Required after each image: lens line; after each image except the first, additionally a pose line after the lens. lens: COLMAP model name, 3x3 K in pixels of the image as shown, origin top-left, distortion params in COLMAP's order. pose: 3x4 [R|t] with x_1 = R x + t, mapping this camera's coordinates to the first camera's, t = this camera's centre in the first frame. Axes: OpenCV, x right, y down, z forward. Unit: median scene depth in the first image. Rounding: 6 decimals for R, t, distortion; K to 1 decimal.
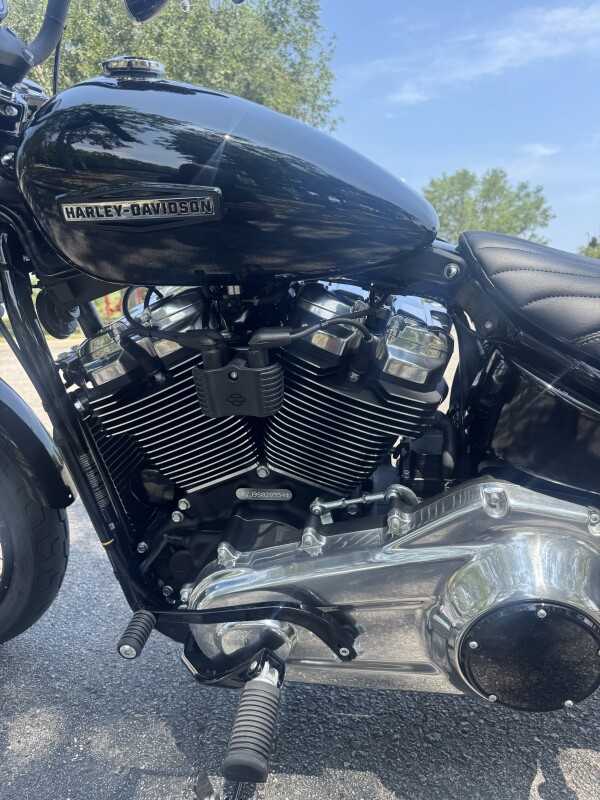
lens RADIAL K [[570.0, 0, 316.3], [0, 570.0, 398.3], [0, 0, 1]] dist [-0.000391, -0.011393]
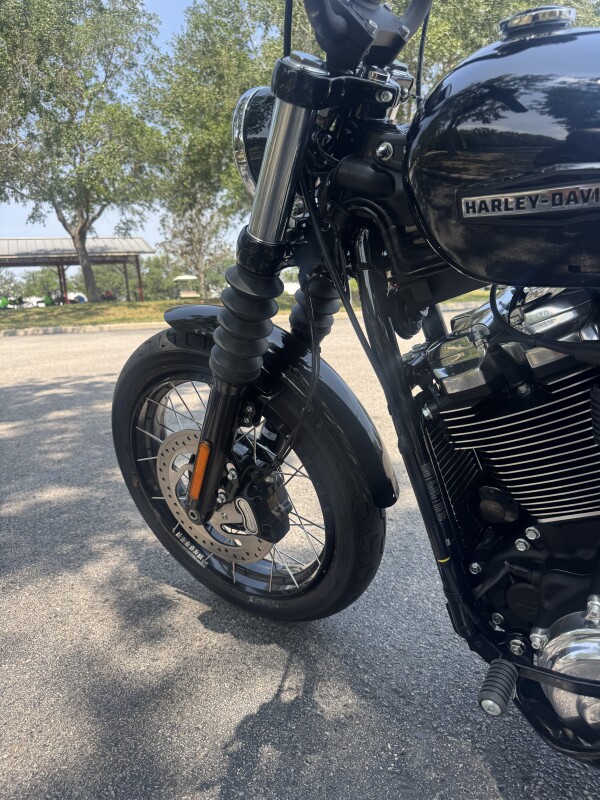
lens RADIAL K [[570.0, 0, 316.3], [0, 570.0, 398.3], [0, 0, 1]] dist [-0.000391, -0.011393]
pose [[0.907730, 0.071646, -0.413393, -0.200035], [-0.051383, 0.996878, 0.059944, -0.058257], [0.416397, -0.033171, 0.908578, 0.083026]]
